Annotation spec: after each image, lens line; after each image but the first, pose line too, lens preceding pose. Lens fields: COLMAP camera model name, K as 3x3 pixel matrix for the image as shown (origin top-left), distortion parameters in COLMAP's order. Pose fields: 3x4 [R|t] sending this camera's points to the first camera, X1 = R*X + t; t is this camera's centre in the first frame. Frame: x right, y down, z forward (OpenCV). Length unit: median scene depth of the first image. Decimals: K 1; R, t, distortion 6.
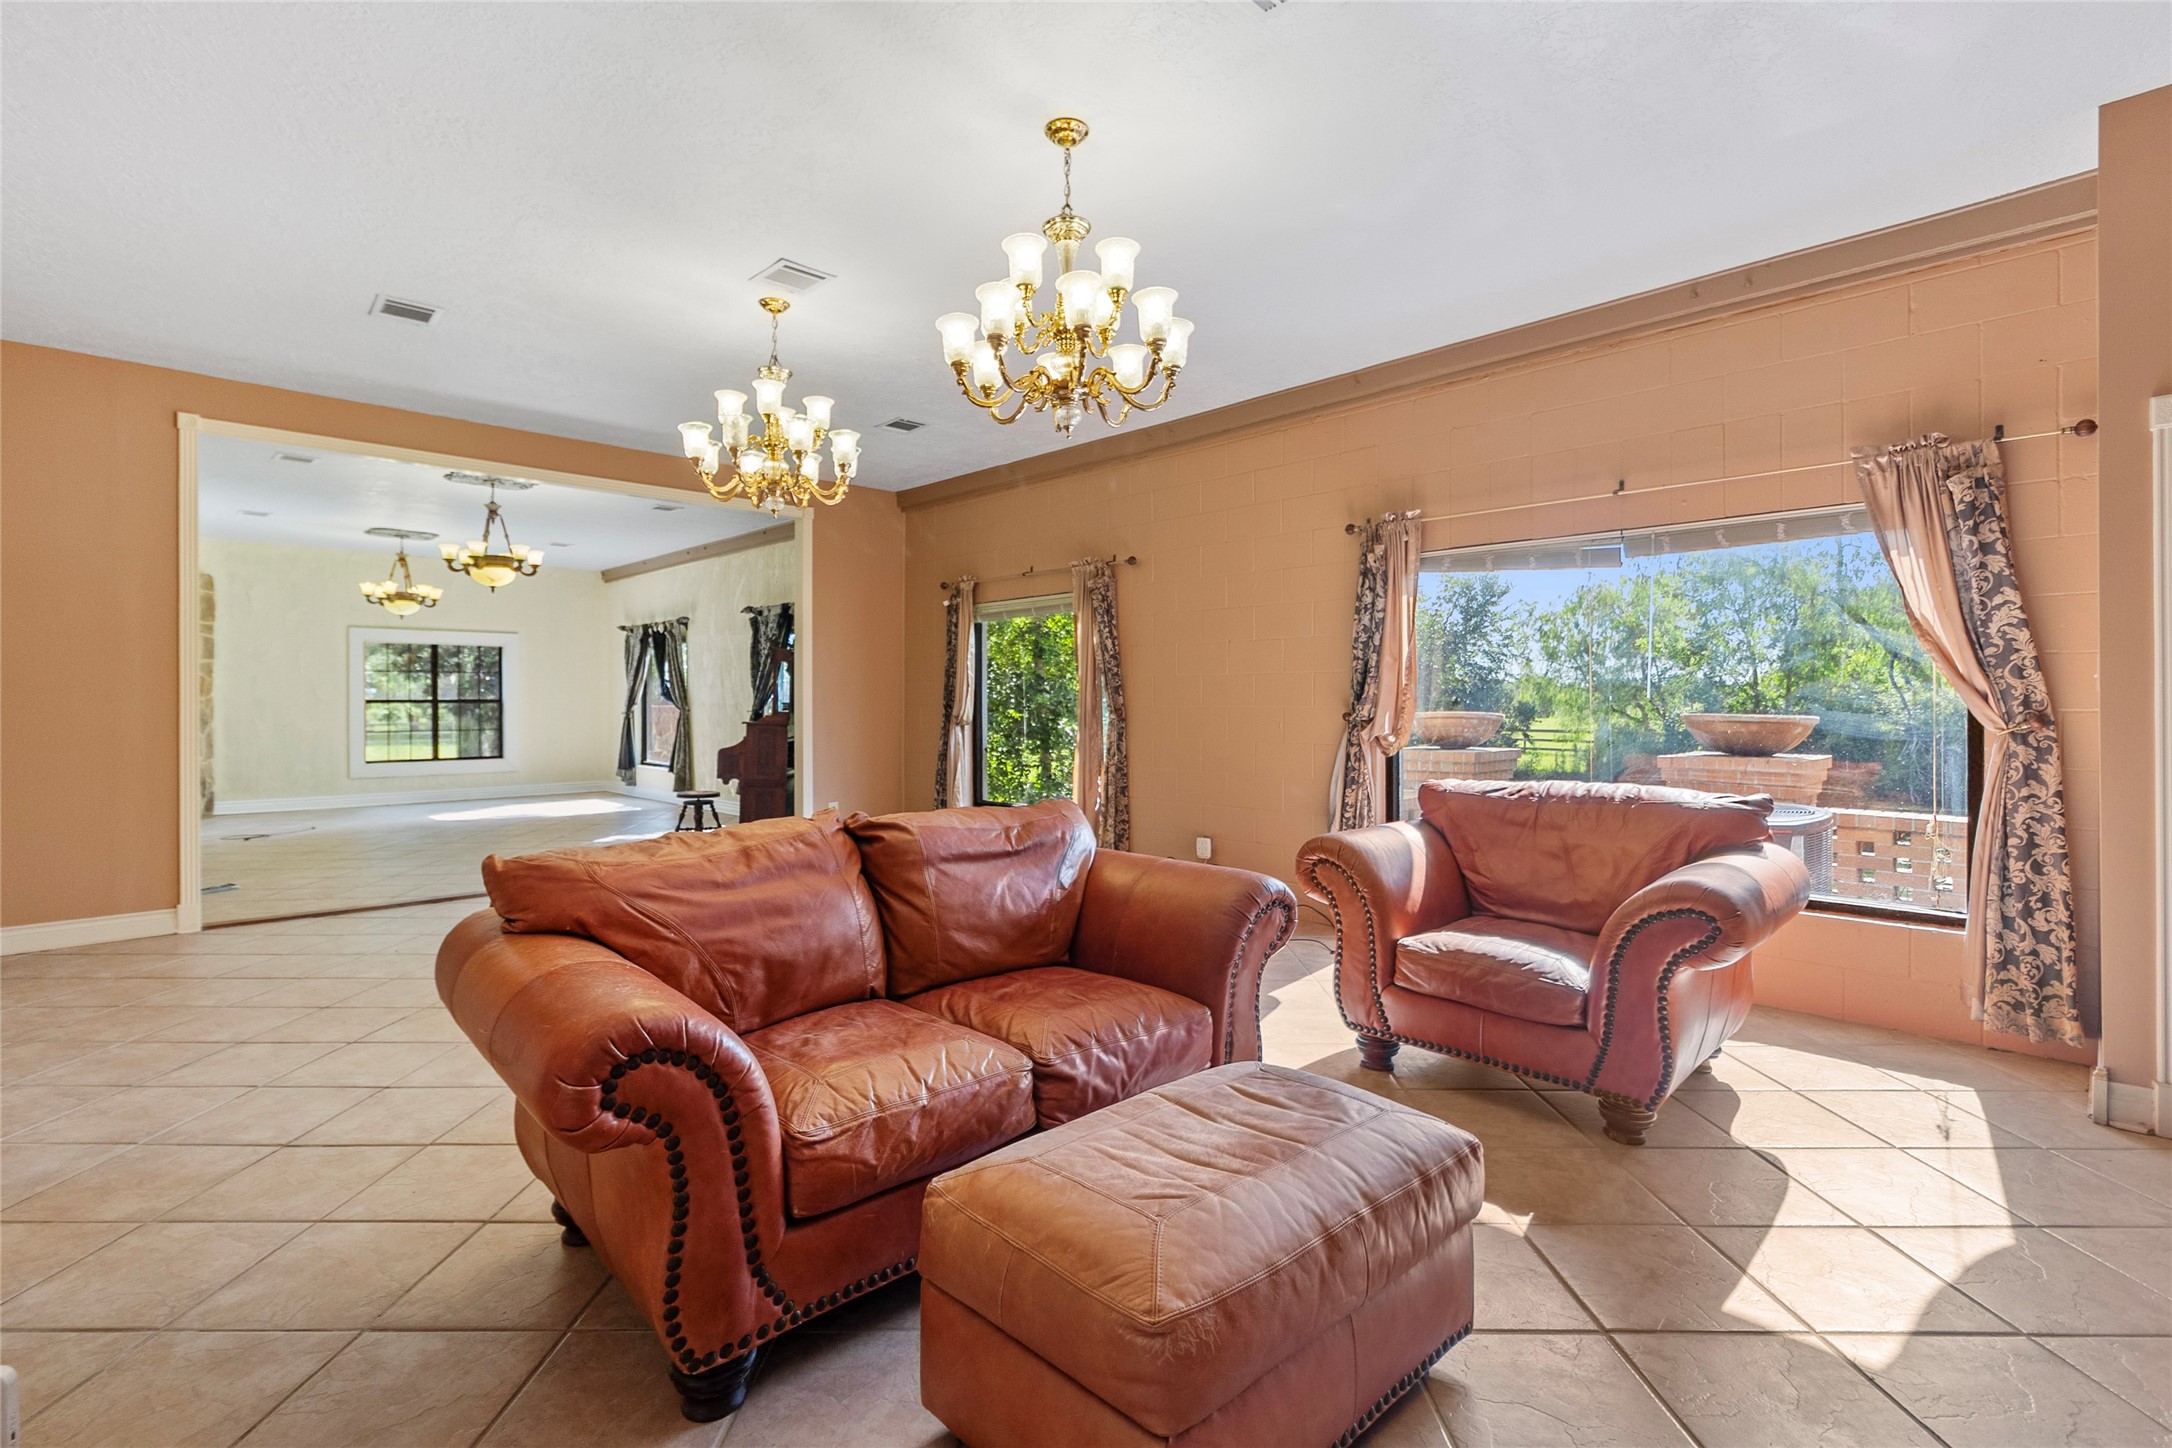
lens RADIAL K [[997.5, 0, 1083.7], [0, 997.5, 690.3], [0, 0, 1]] dist [-0.001419, -0.000020]
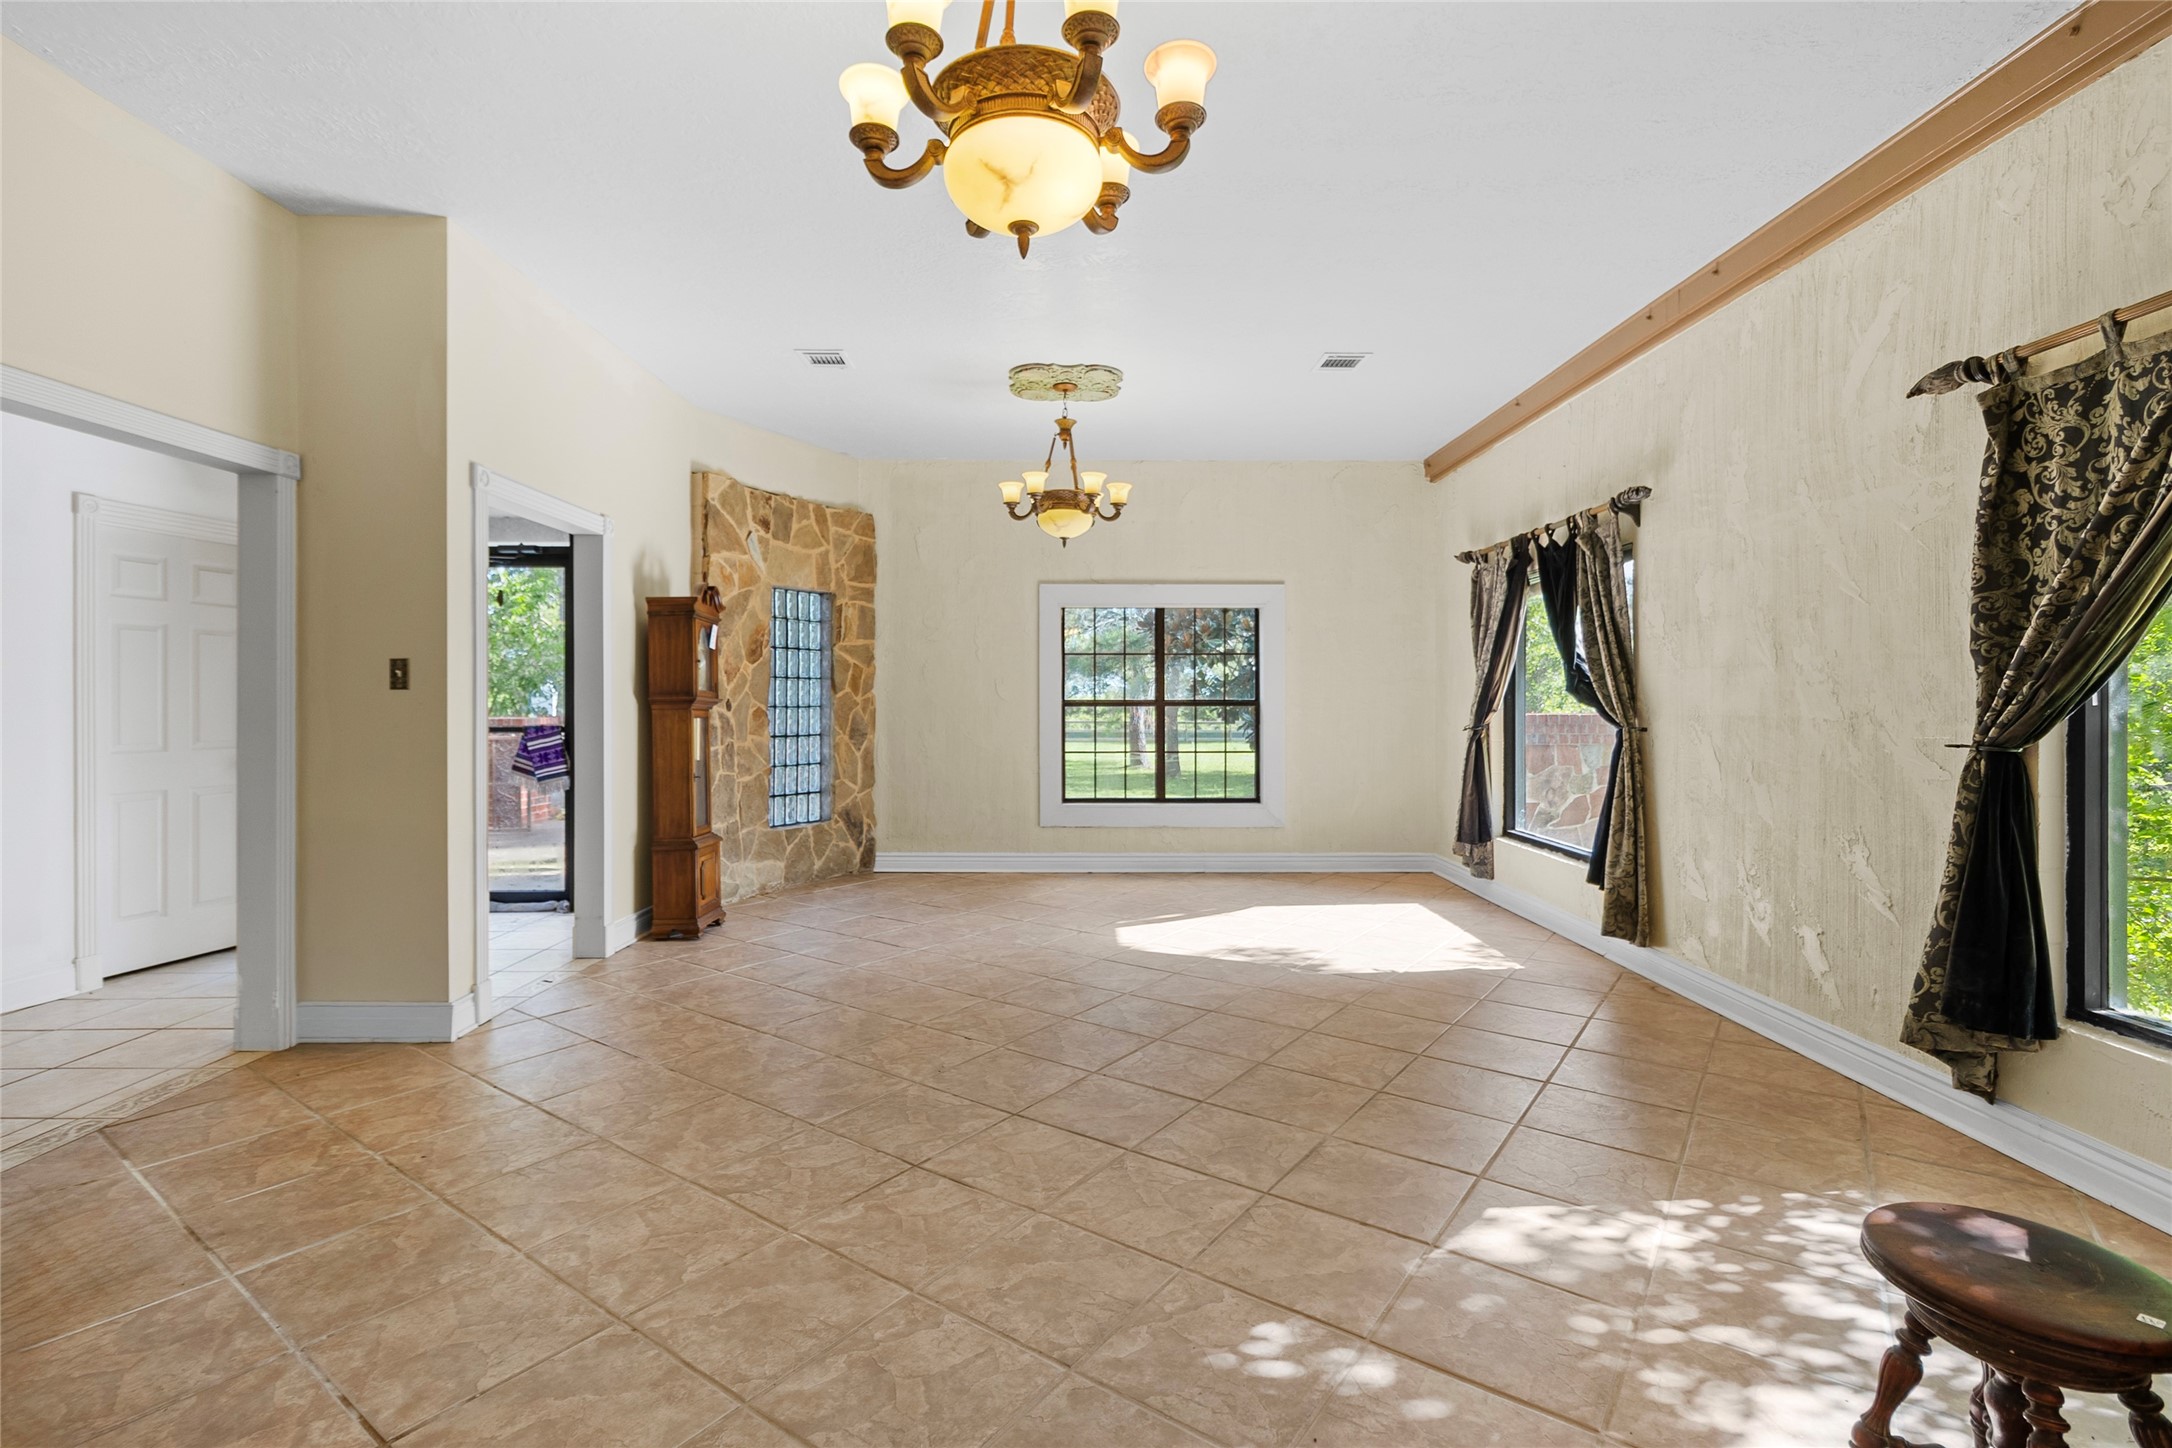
lens RADIAL K [[997.5, 0, 1086.6], [0, 997.5, 705.0], [0, 0, 1]] dist [-0.001419, -0.000020]
pose [[0.719486, 0.006000, -0.694481, -0.273853], [0.004152, 0.999908, 0.012940, 0.004128], [0.694495, -0.012194, 0.719395, 0.552461]]
